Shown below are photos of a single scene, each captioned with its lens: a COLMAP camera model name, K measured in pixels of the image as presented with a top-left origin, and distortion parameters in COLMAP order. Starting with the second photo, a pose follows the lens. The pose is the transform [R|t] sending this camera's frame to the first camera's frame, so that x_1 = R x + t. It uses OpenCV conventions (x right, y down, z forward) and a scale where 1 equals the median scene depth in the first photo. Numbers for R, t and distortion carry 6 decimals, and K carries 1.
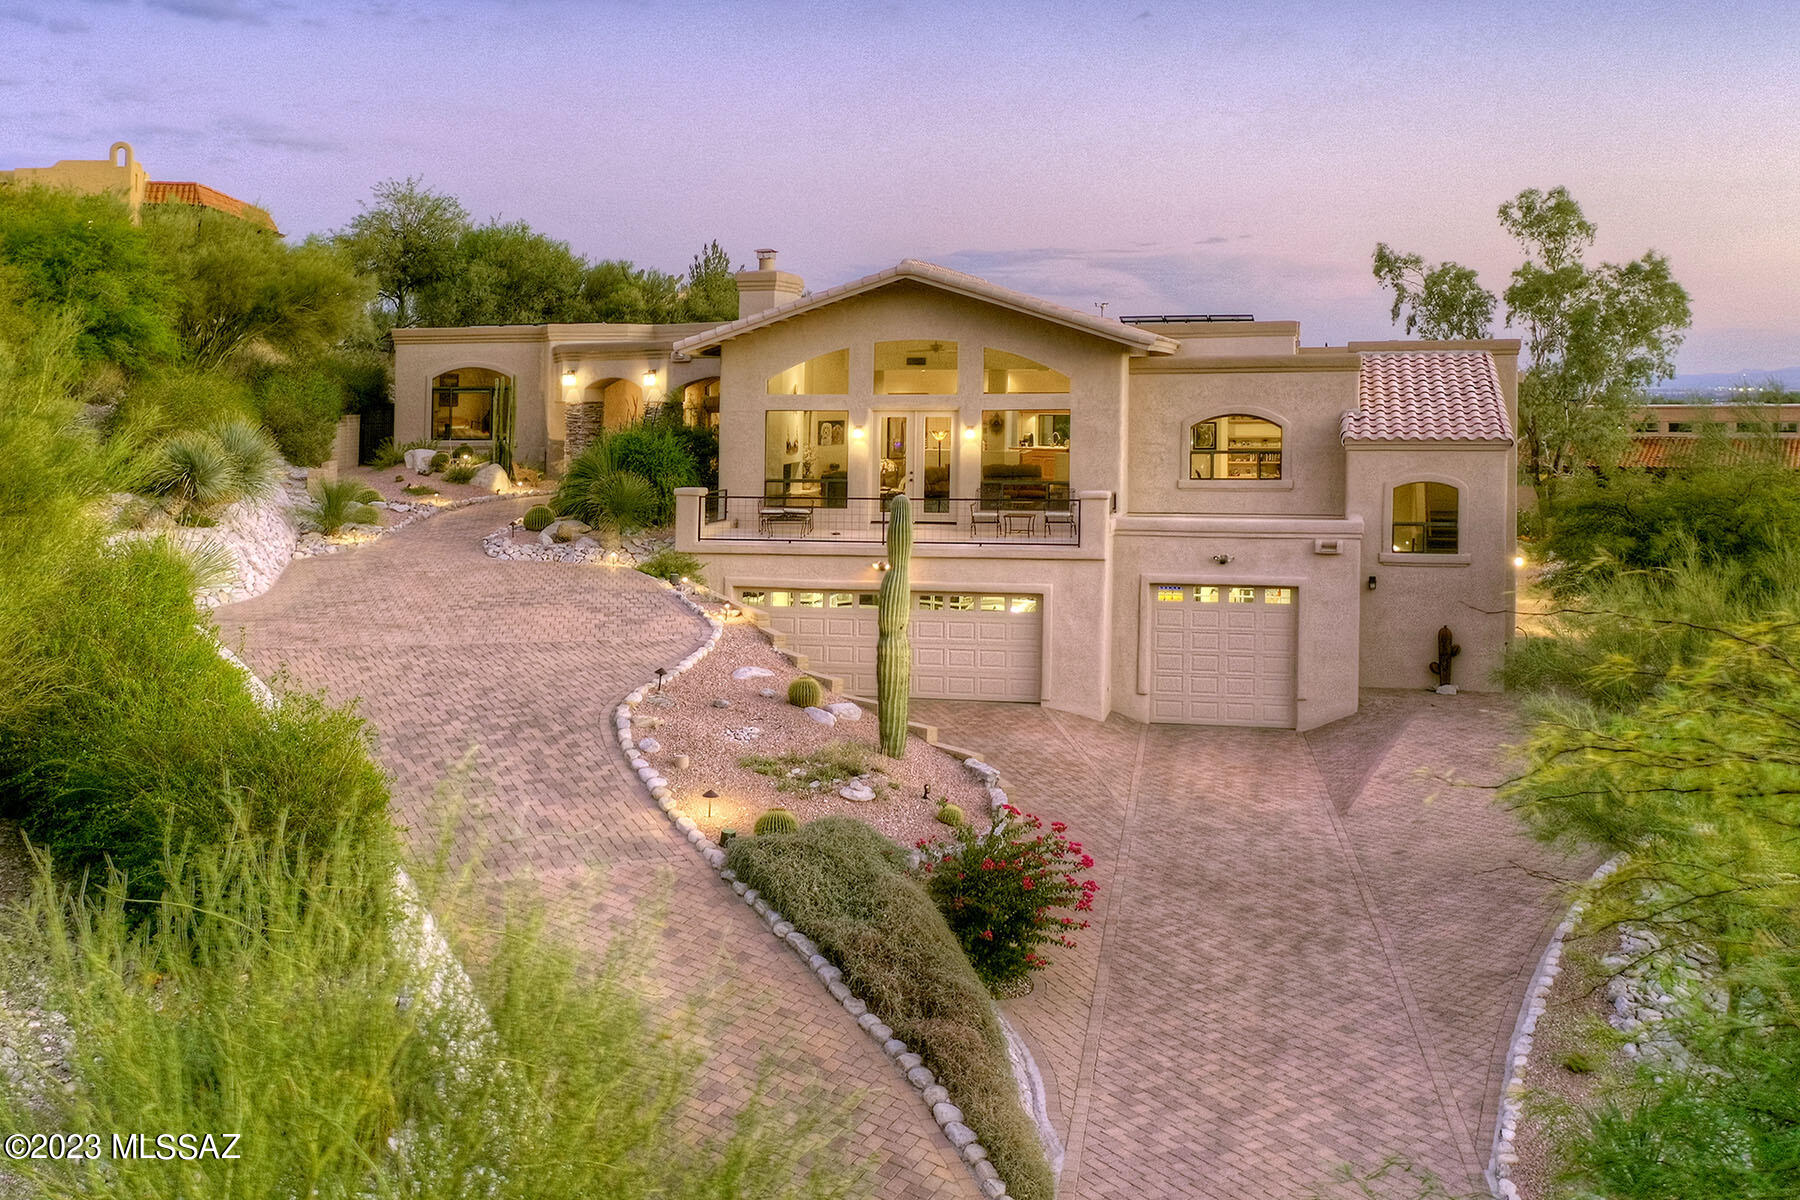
lens RADIAL K [[1422.8, 0, 900.0], [0, 1422.8, 600.0], [0, 0, 1]] dist [0.008310, 0.003098]
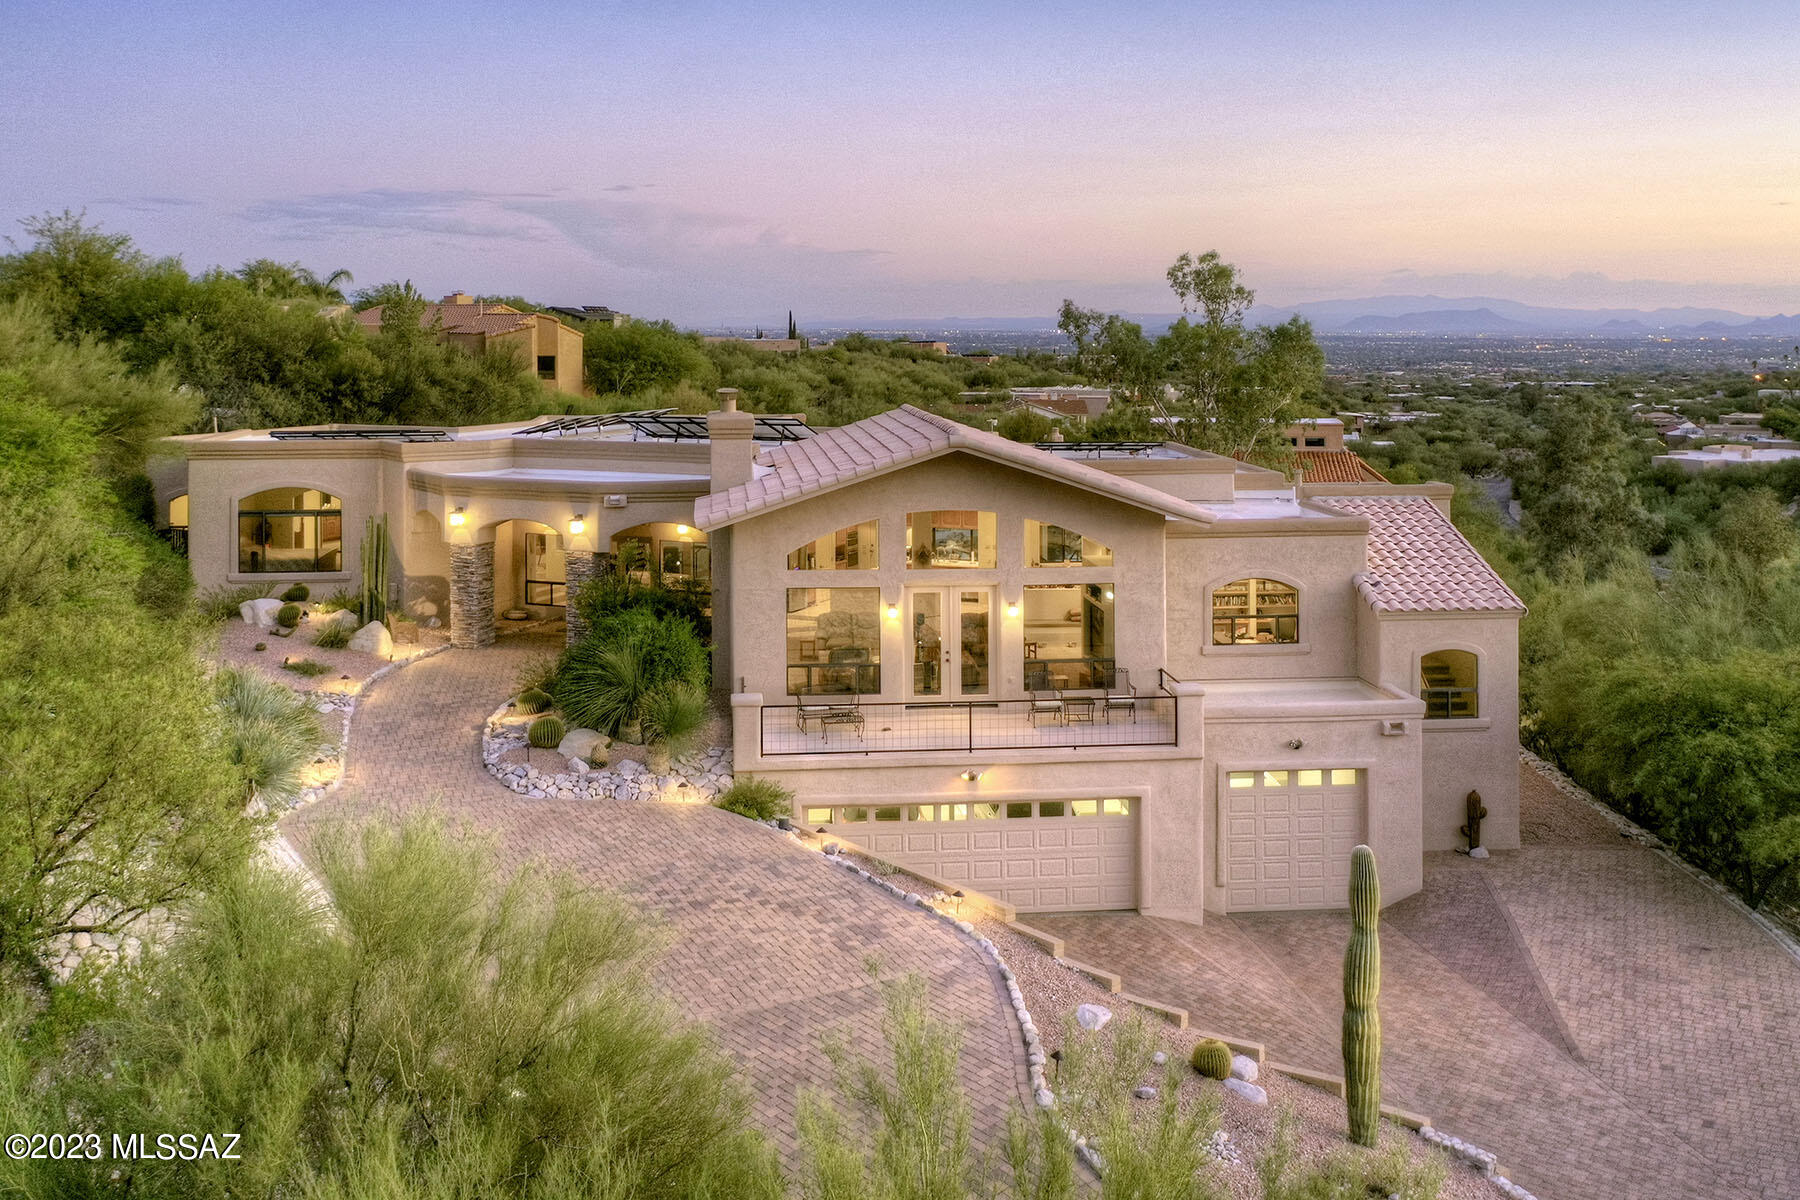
lens RADIAL K [[1398.3, 0, 900.0], [0, 1398.3, 600.0], [0, 0, 1]] dist [-0.006065, -0.001282]
pose [[0.957935, -0.034176, 0.284943, -0.294192], [0.033420, 0.999413, 0.007516, -0.138424], [-0.285033, 0.002323, 0.958515, 0.146175]]
